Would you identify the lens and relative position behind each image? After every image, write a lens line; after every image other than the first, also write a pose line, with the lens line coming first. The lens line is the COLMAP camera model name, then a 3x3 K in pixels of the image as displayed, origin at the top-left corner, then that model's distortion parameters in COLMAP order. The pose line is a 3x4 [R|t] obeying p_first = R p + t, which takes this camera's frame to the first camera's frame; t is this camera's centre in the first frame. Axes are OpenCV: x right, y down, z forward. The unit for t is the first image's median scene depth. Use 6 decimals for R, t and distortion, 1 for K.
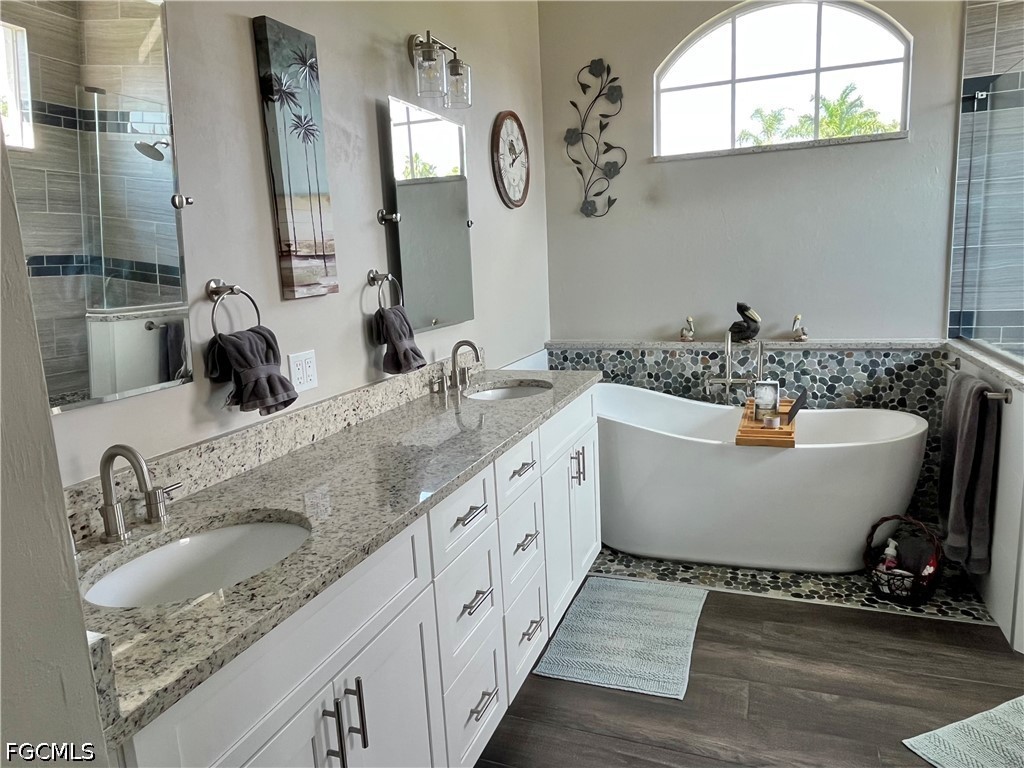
lens RADIAL K [[657.6, 0, 513.8], [0, 657.6, 380.1], [0, 0, 1]] dist [-0.001347, 0.001436]
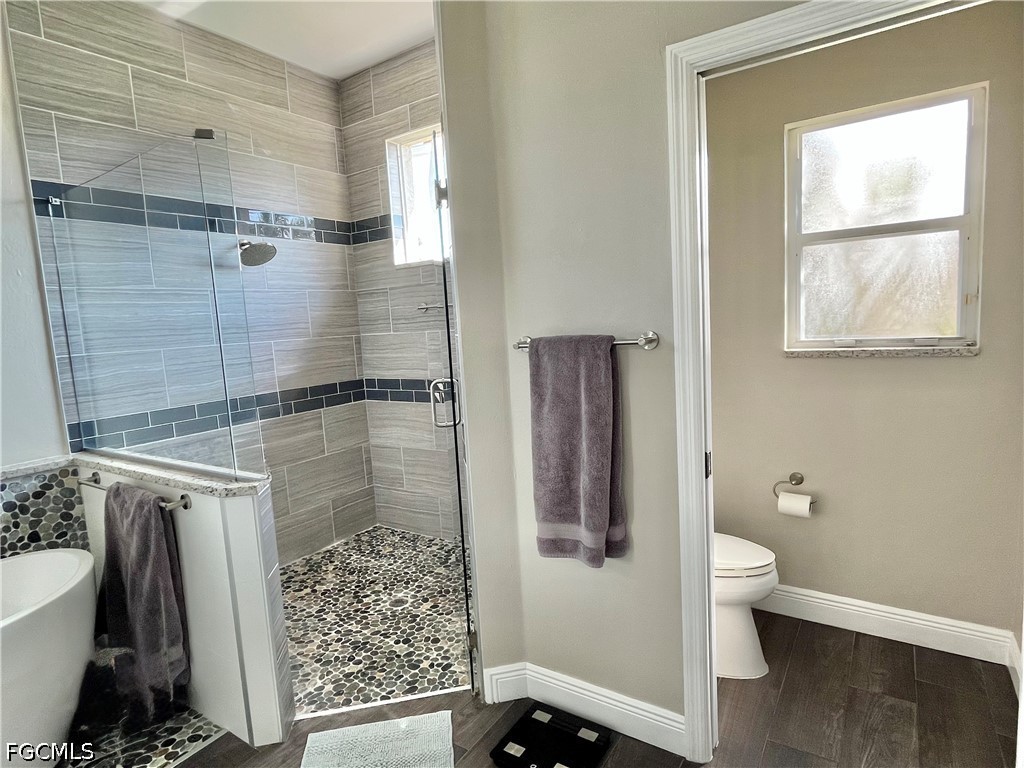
lens RADIAL K [[561.1, 0, 512.9], [0, 561.1, 380.7], [0, 0, 1]] dist [-0.005300, -0.000847]
pose [[0.218219, -0.070168, 0.973374, 0.040674], [0.221267, 0.974994, 0.020679, -0.042497], [-0.950485, 0.210863, 0.228288, 0.215388]]
